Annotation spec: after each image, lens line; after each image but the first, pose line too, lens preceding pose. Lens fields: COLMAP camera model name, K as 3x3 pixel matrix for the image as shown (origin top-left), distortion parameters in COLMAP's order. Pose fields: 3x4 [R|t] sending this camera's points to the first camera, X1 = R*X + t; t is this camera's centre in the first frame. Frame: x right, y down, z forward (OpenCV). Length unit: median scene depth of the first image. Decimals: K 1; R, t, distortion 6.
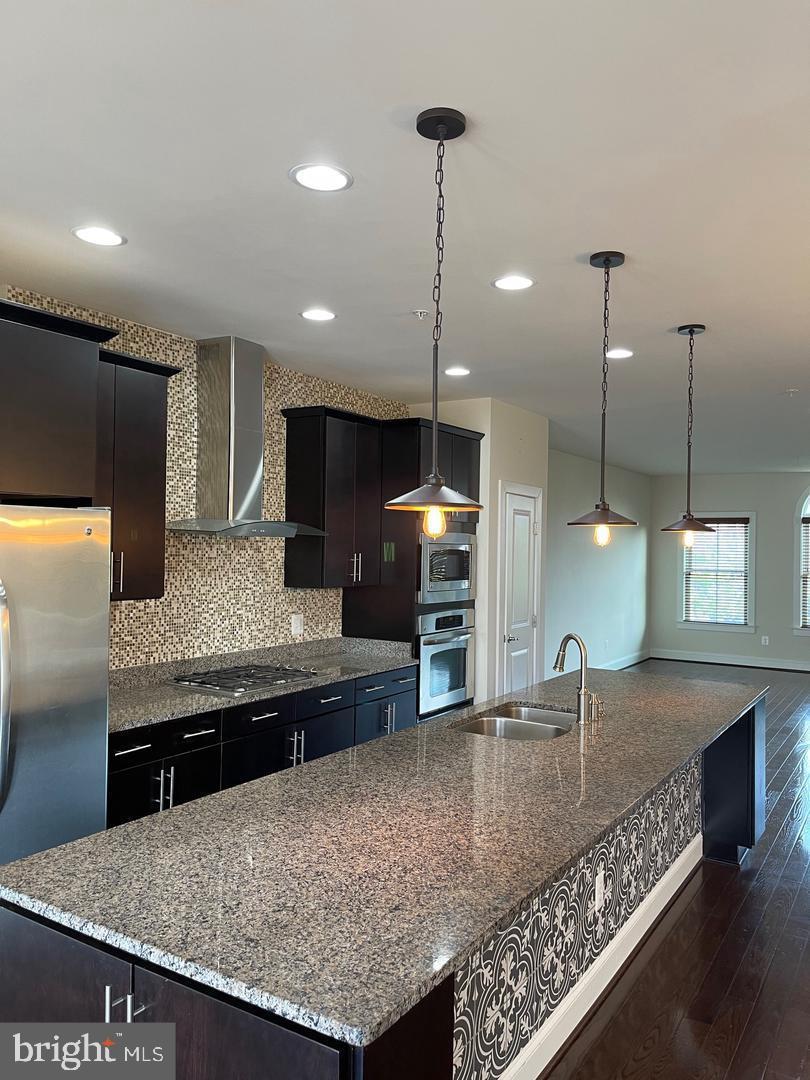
lens RADIAL K [[824.6, 0, 405.1], [0, 824.6, 538.9], [0, 0, 1]] dist [0.065444, -0.009439]
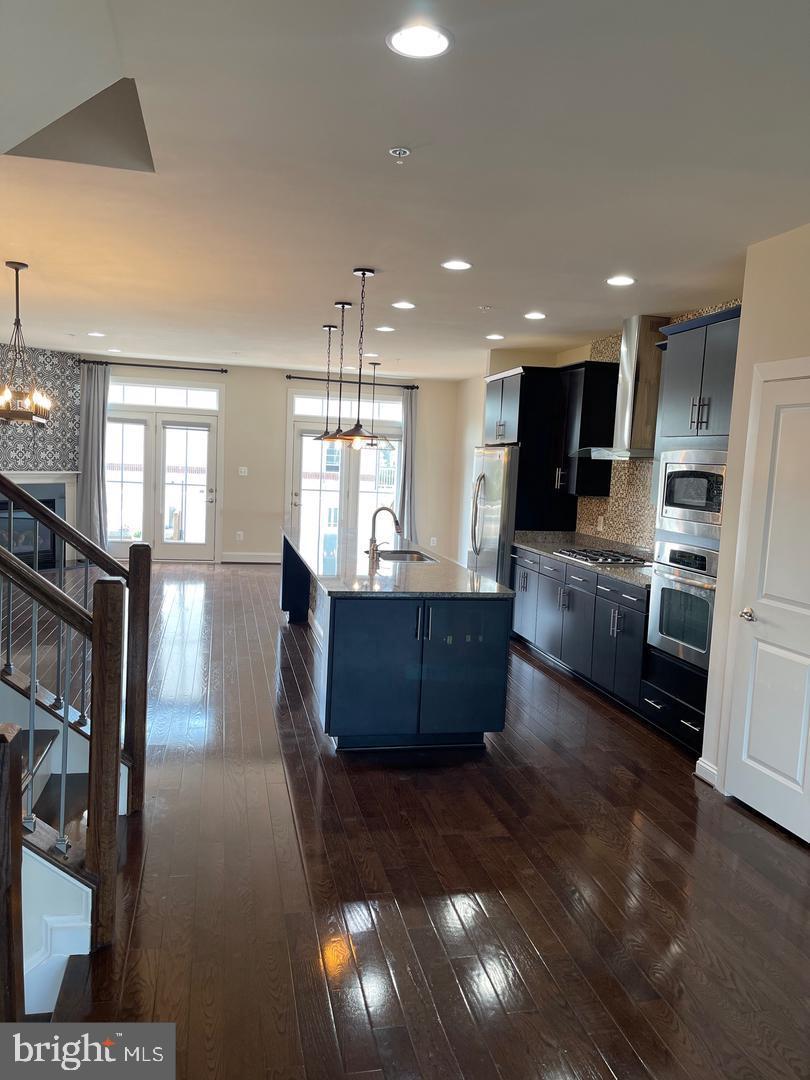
lens RADIAL K [[824.6, 0, 409.0], [0, 824.6, 539.9], [0, 0, 1]] dist [0.065444, -0.009439]
pose [[-0.708278, 0.022350, -0.705580, 1.059831], [-0.050984, 0.995269, 0.082706, 0.033903], [0.704090, 0.094552, -0.703788, 1.755476]]
